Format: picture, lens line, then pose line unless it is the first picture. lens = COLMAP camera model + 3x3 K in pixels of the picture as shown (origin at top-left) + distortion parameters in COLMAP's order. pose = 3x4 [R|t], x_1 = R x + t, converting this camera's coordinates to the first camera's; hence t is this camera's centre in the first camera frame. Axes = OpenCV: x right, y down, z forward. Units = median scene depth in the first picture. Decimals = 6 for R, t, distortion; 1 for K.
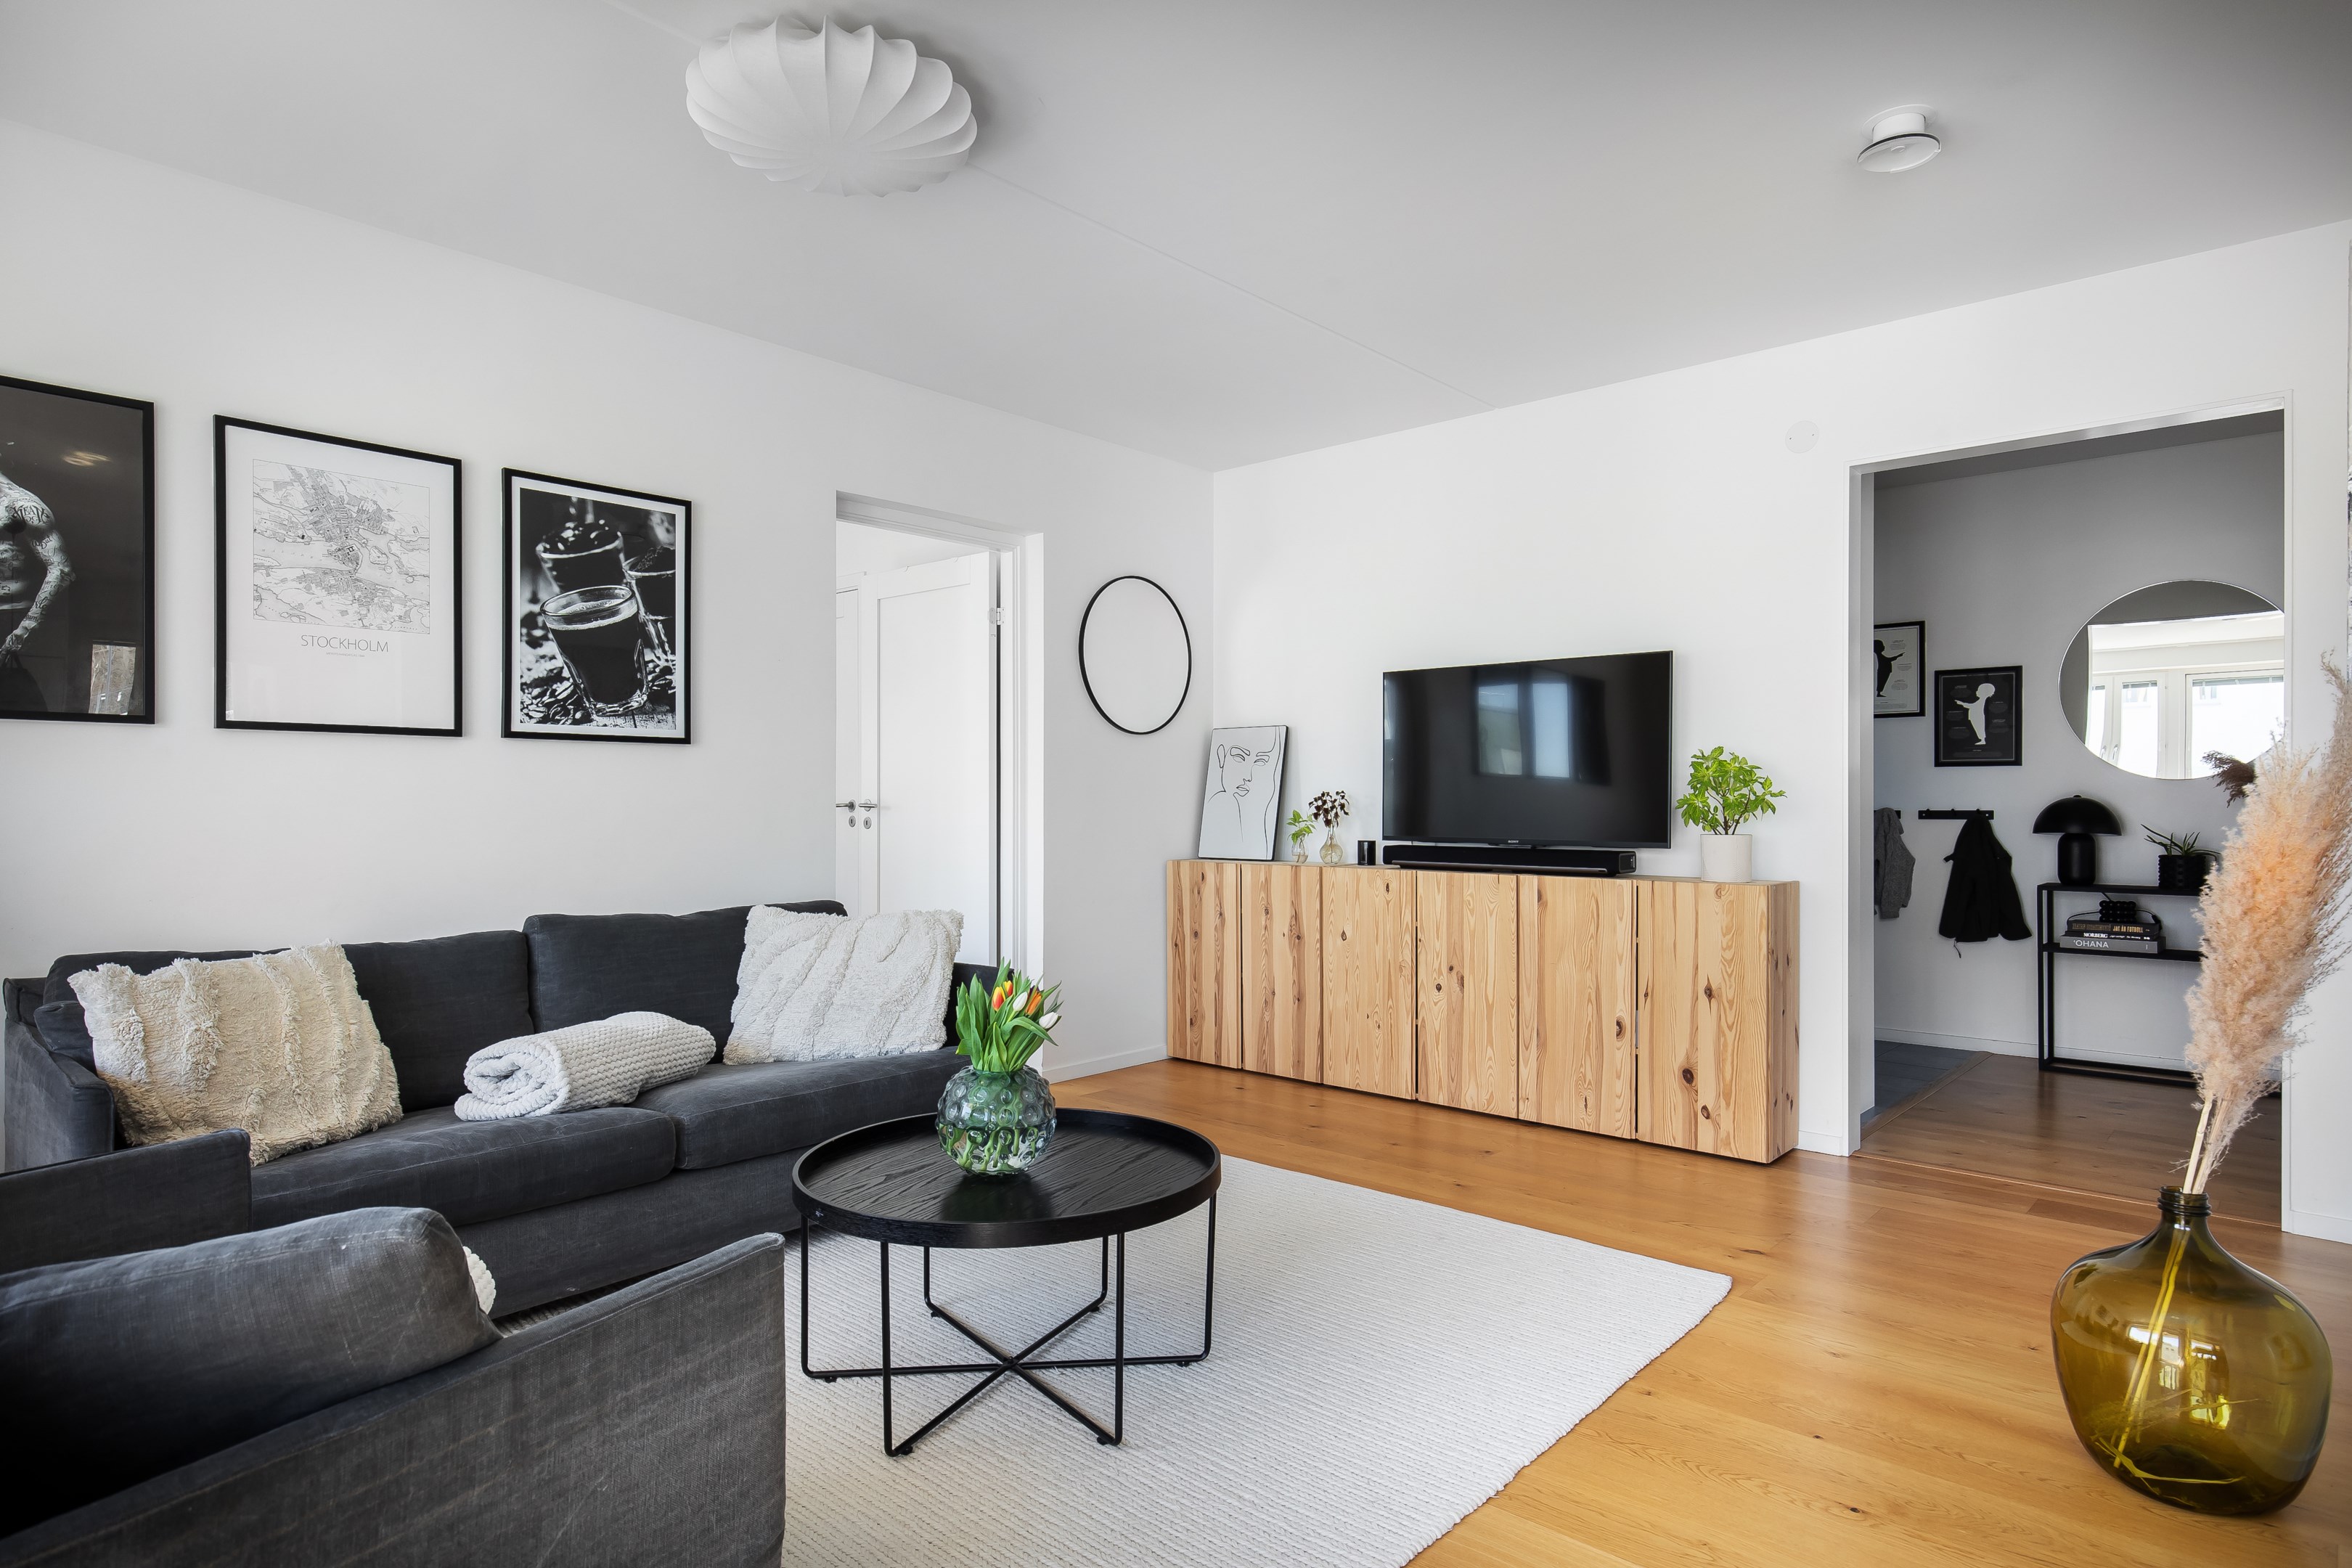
lens RADIAL K [[1293.7, 0, 1171.3], [0, 1293.7, 802.4], [0, 0, 1]] dist [0.005209, -0.000205]
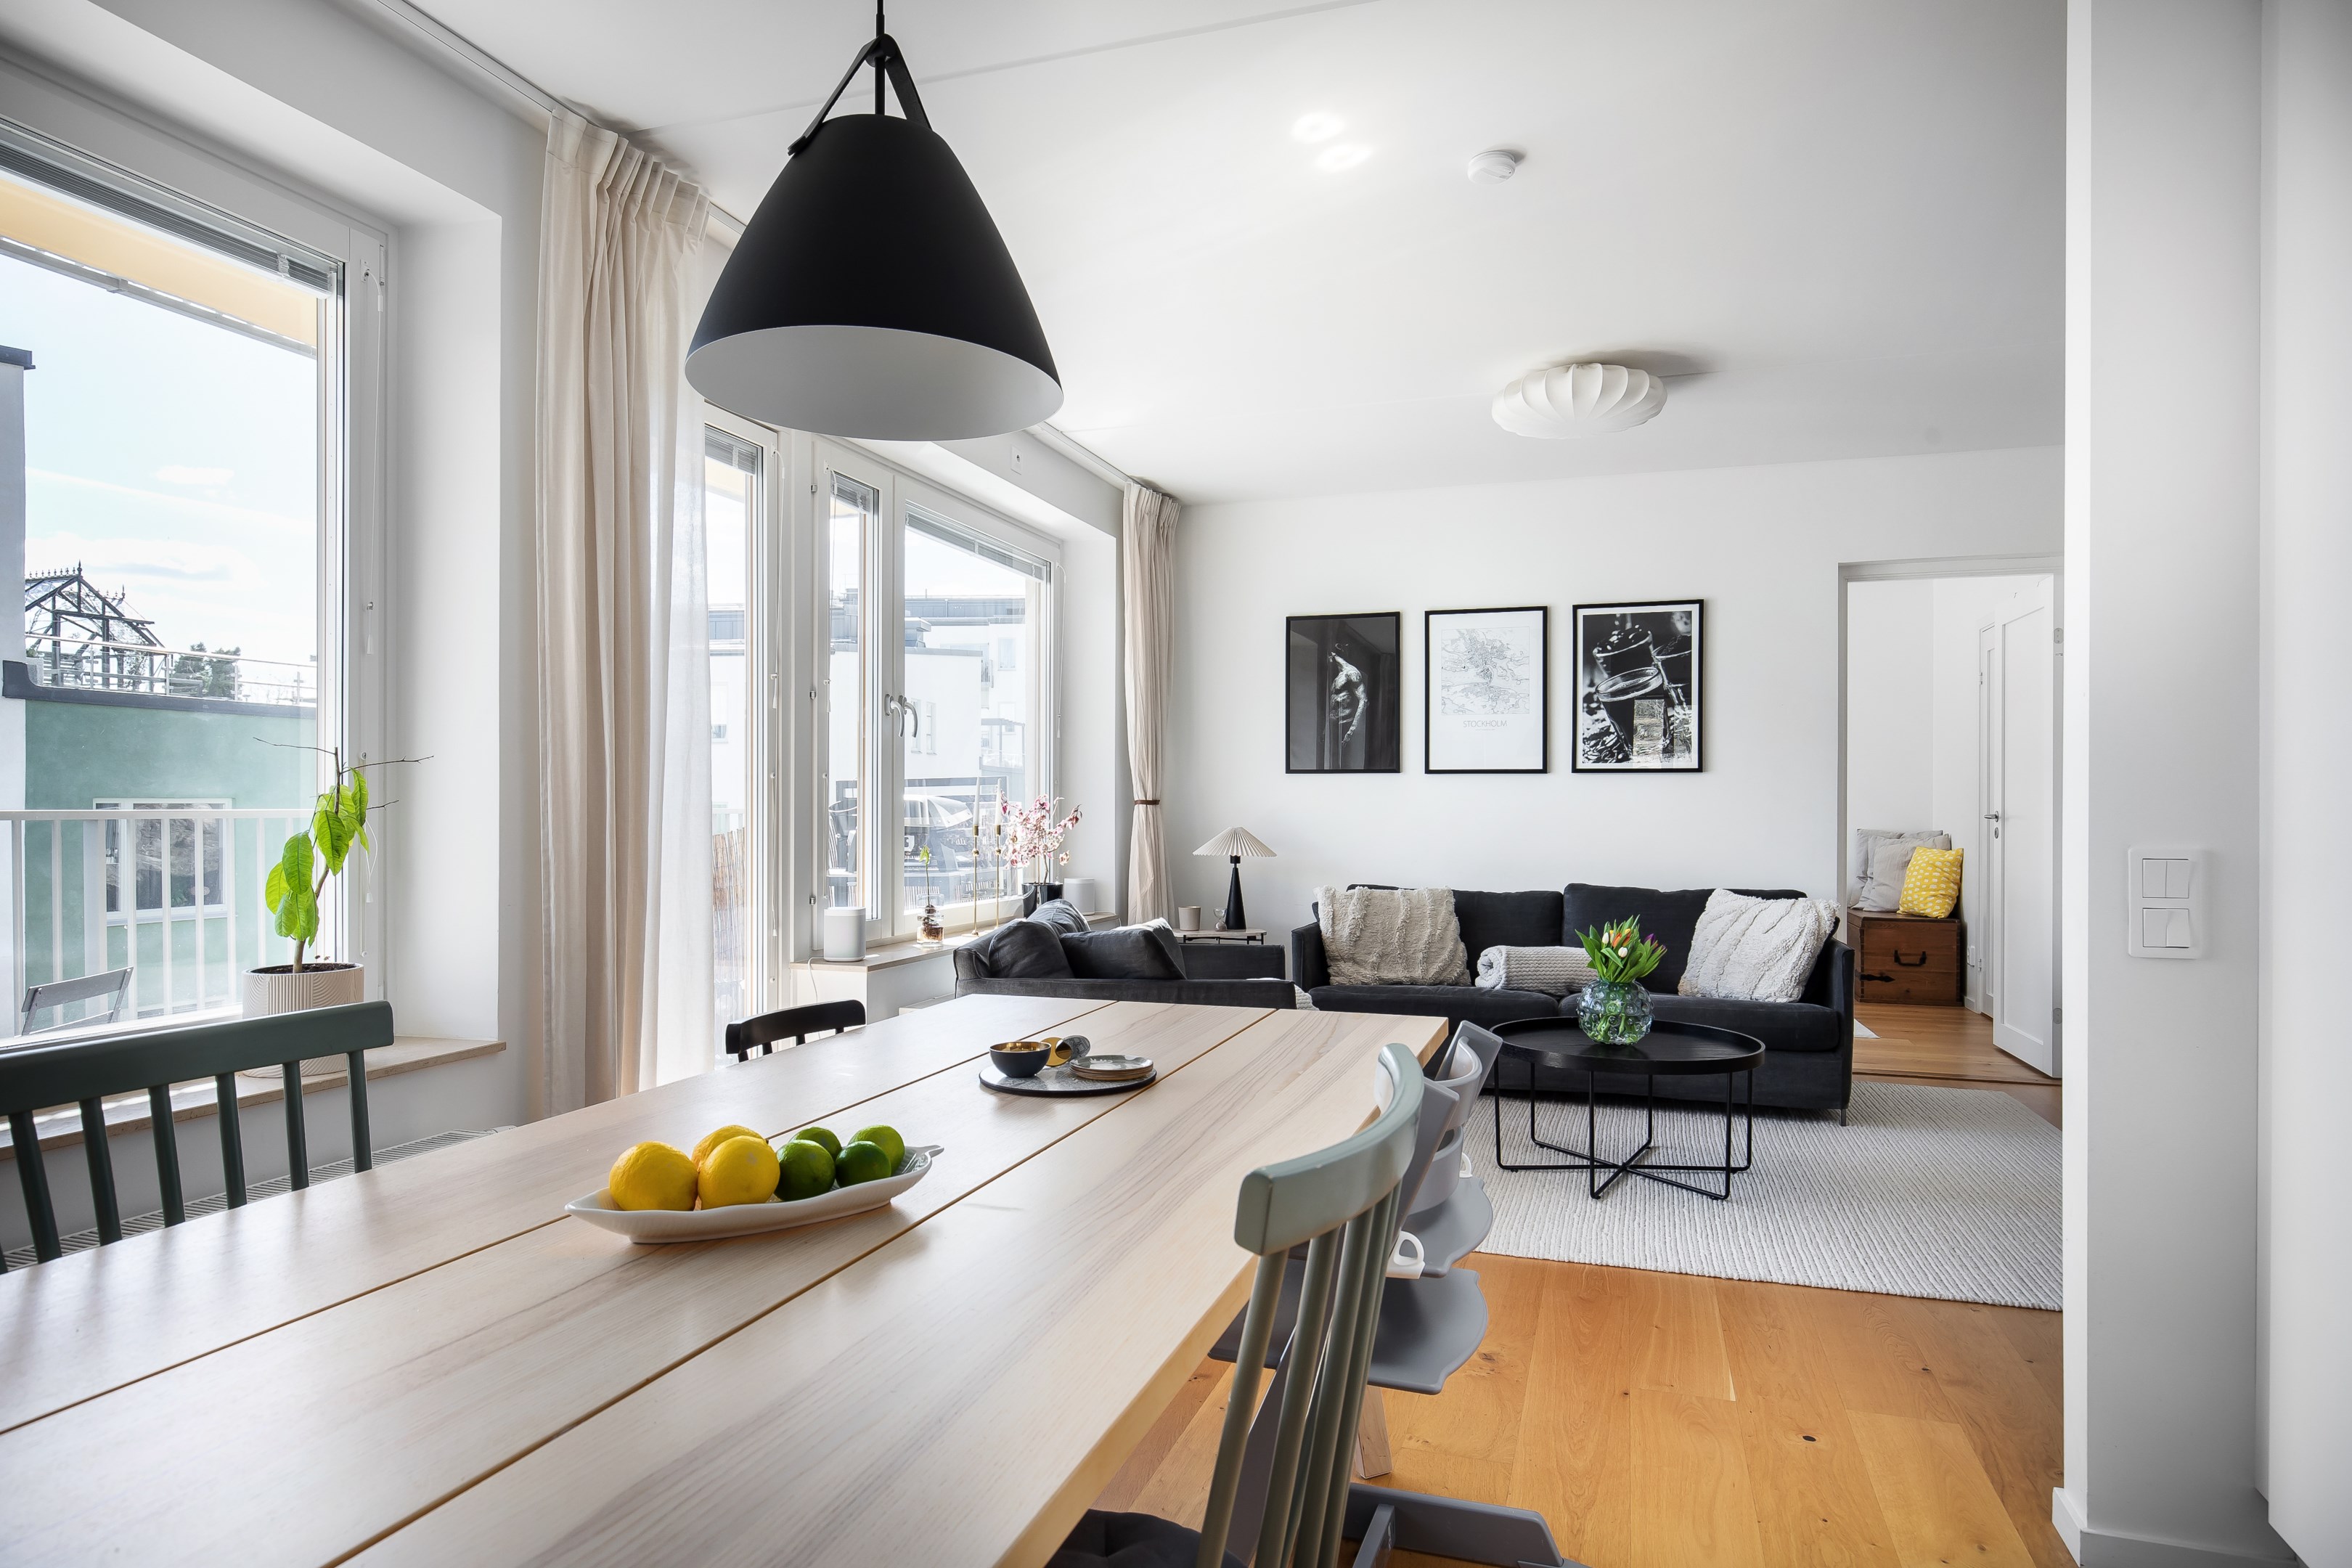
lens RADIAL K [[1386.6, 0, 1169.9], [0, 1386.6, 807.7], [0, 0, 1]] dist [-0.000262, 0.000379]
pose [[0.417096, 0.003093, -0.908857, 0.818692], [-0.000548, 0.999995, 0.003151, -0.011657], [0.908862, -0.000817, 0.417095, -0.167282]]
